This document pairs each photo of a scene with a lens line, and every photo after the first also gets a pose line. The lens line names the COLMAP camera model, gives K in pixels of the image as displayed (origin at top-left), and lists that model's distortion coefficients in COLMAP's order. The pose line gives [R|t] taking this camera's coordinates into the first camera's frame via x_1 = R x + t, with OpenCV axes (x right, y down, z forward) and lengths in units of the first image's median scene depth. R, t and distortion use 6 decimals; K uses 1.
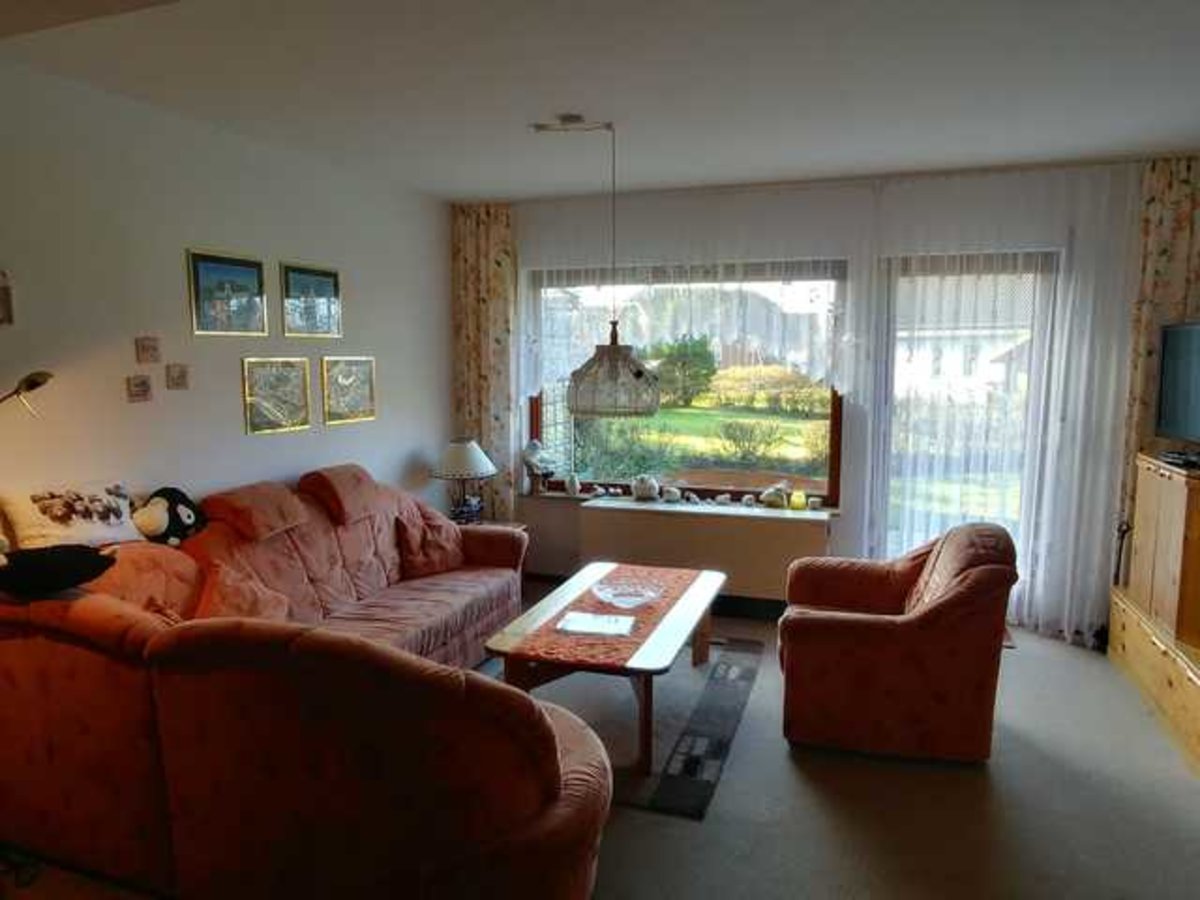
lens RADIAL K [[803.1, 0, 595.7], [0, 803.1, 447.9], [0, 0, 1]] dist [-0.011240, 0.000186]
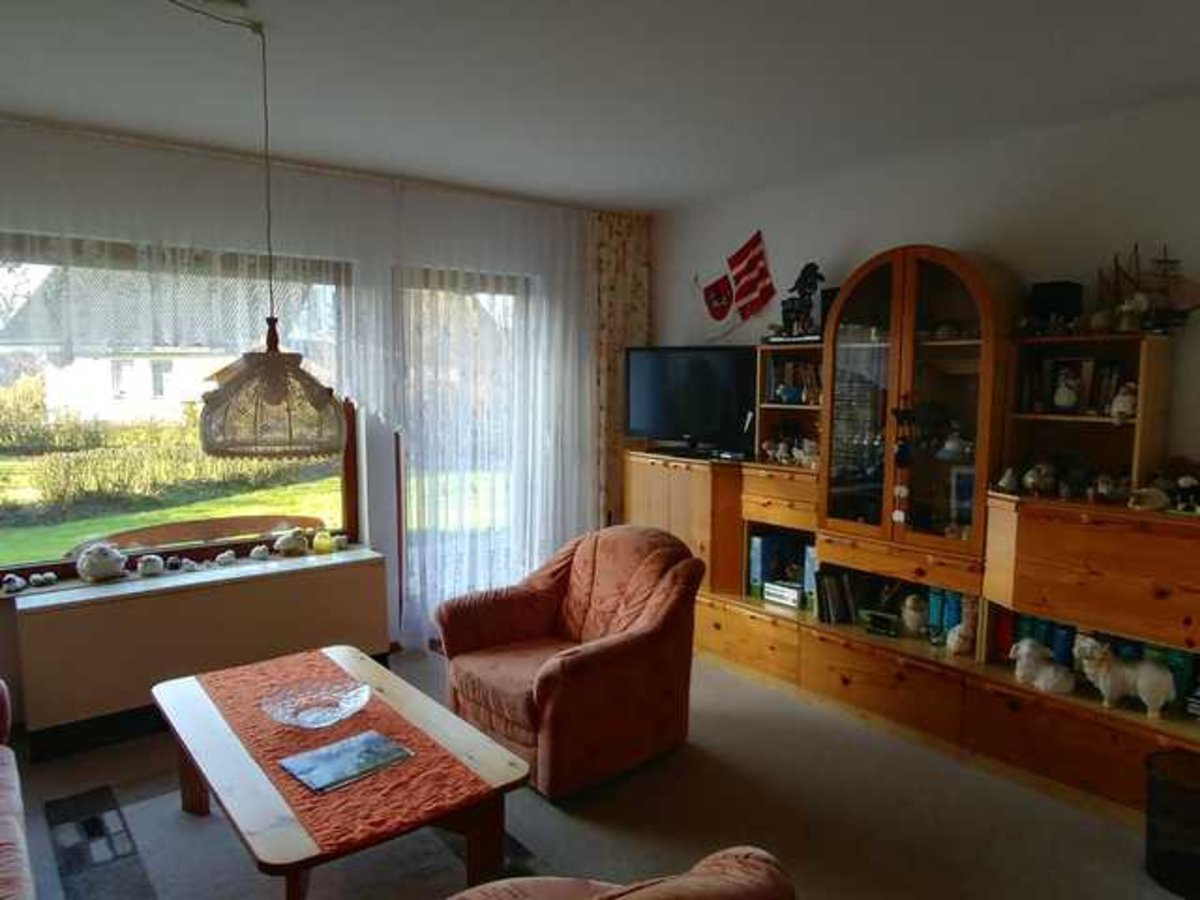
lens RADIAL K [[803.1, 0, 595.5], [0, 803.1, 455.3], [0, 0, 1]] dist [-0.011240, 0.000186]
pose [[0.547840, -0.081429, 0.832611, -0.316203], [0.093818, 0.994954, 0.035576, -0.031531], [-0.831306, 0.058623, 0.552715, 0.315638]]
